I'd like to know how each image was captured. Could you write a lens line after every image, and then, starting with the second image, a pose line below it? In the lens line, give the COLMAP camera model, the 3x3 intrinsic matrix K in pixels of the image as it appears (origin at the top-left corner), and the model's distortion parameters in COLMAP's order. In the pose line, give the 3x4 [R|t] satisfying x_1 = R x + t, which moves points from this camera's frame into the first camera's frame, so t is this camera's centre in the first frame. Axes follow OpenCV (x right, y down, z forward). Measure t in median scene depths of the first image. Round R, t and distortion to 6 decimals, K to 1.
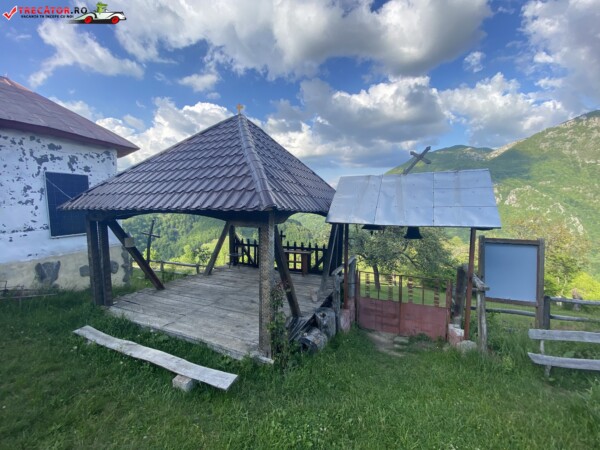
lens RADIAL K [[244.7, 0, 300.6], [0, 244.7, 225.0], [0, 0, 1]] dist [0.023730, -0.021989]
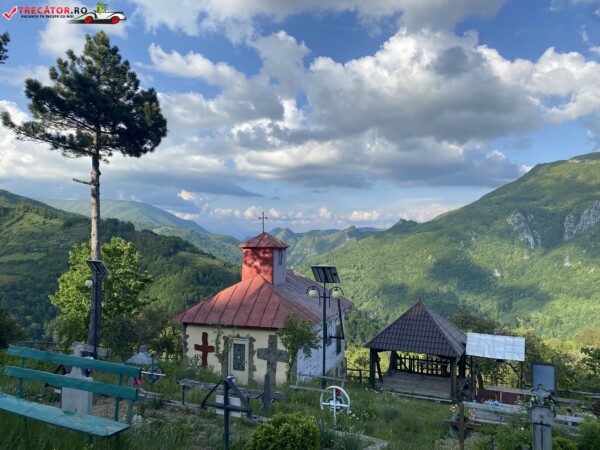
lens RADIAL K [[458.8, 0, 304.0], [0, 458.8, 221.8], [0, 0, 1]] dist [0.036966, -0.046228]
pose [[0.999150, 0.010964, -0.039738, -0.888766], [-0.016832, 0.988468, -0.150489, -0.399447], [0.037630, 0.151030, 0.987813, -2.561004]]
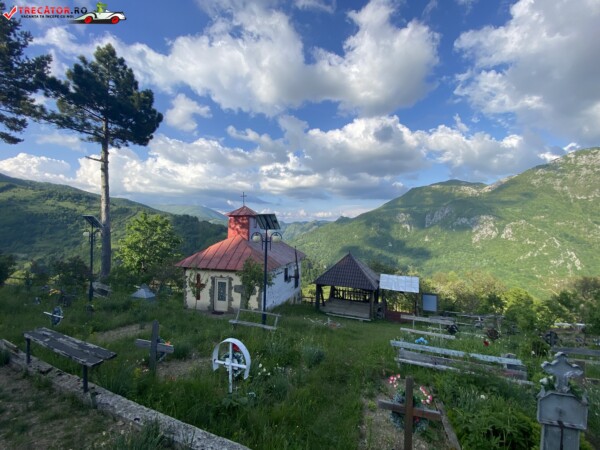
lens RADIAL K [[242.4, 0, 298.5], [0, 242.4, 225.9], [0, 0, 1]] dist [0.025902, -0.023515]
pose [[0.999858, 0.016229, -0.004568, -0.736939], [-0.016652, 0.993017, -0.116788, -0.330006], [0.002641, 0.116847, 0.993146, -1.864912]]
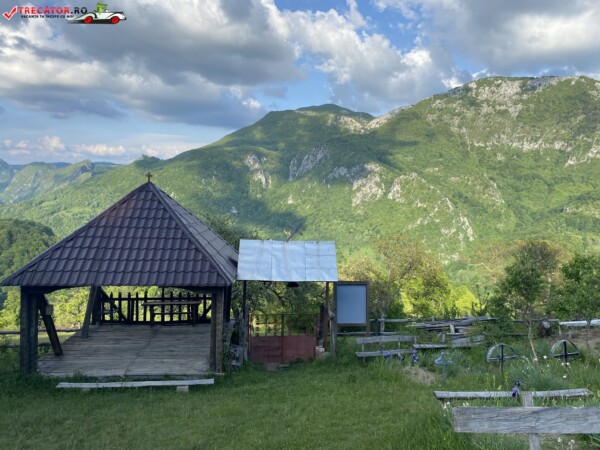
lens RADIAL K [[454.9, 0, 298.7], [0, 454.9, 224.0], [0, 0, 1]] dist [0.073092, -0.102122]
pose [[0.878805, -0.008036, 0.477114, -0.490716], [0.015872, 0.999797, -0.012396, -0.178760], [-0.476917, 0.018467, 0.878754, -0.855481]]
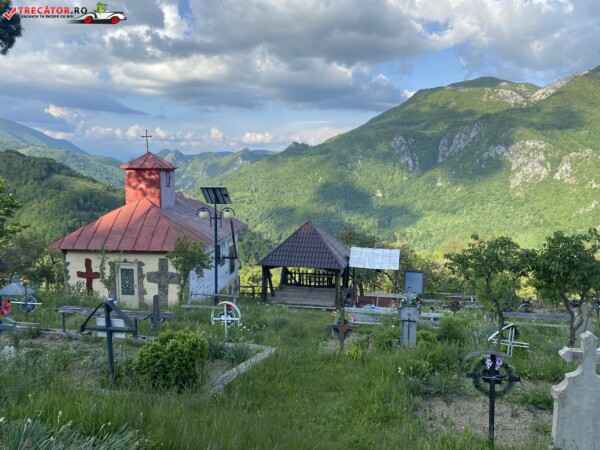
lens RADIAL K [[456.0, 0, 302.5], [0, 456.0, 221.9], [0, 0, 1]] dist [0.069614, -0.115168]
pose [[0.982135, -0.012218, 0.187781, -0.877378], [0.009290, 0.999821, 0.016462, -0.391021], [-0.187948, -0.014424, 0.982073, -2.546039]]
